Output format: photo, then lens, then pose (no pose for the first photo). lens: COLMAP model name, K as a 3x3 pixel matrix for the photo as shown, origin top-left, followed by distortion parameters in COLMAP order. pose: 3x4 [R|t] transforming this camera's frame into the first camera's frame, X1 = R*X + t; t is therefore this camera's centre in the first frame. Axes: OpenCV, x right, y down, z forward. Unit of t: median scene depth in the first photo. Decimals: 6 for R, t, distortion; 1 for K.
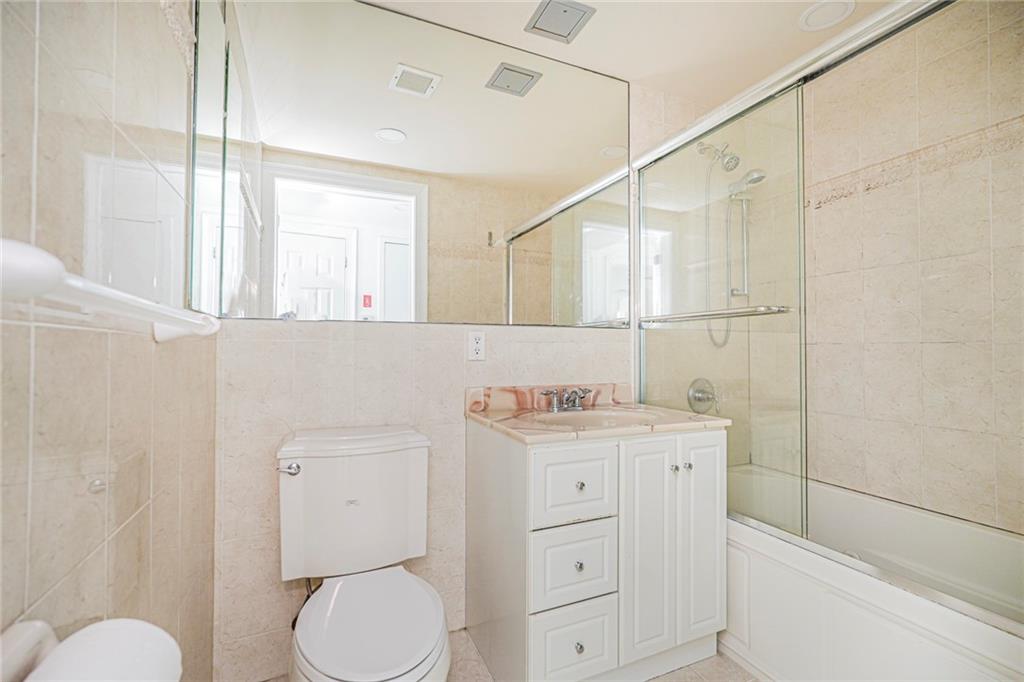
lens RADIAL K [[450.4, 0, 513.4], [0, 450.4, 345.2], [0, 0, 1]] dist [-0.013365, 0.006211]
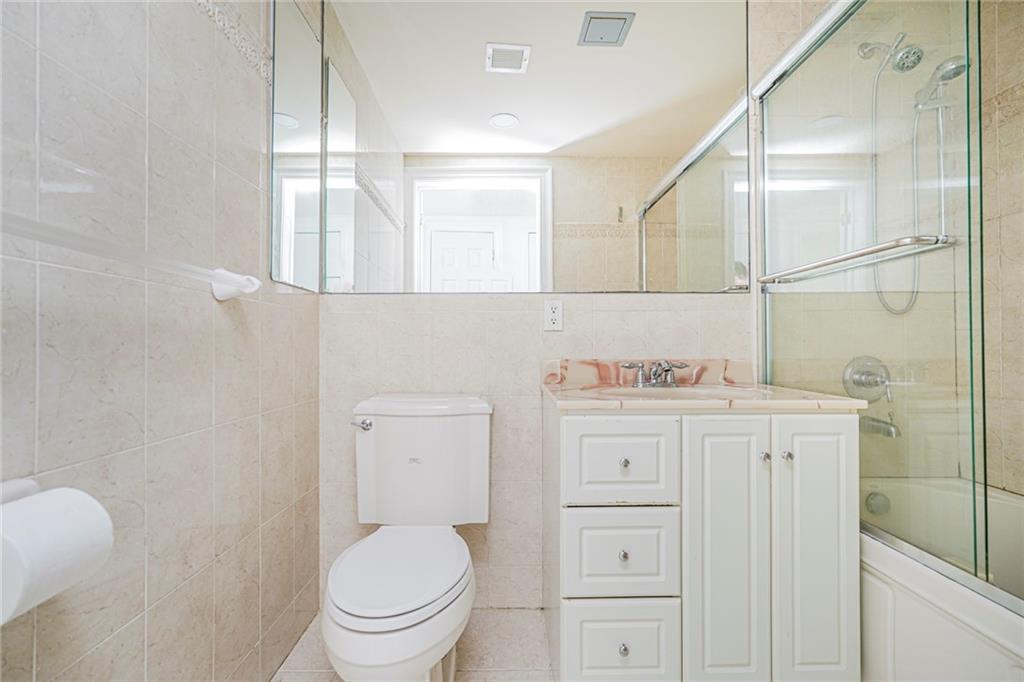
lens RADIAL K [[450.4, 0, 506.2], [0, 450.4, 343.2], [0, 0, 1]] dist [-0.013365, 0.006211]
pose [[0.919248, -0.007272, -0.393613, 0.200811], [0.009879, 0.999941, 0.004599, 0.054571], [0.393556, -0.008116, 0.919265, 0.084627]]
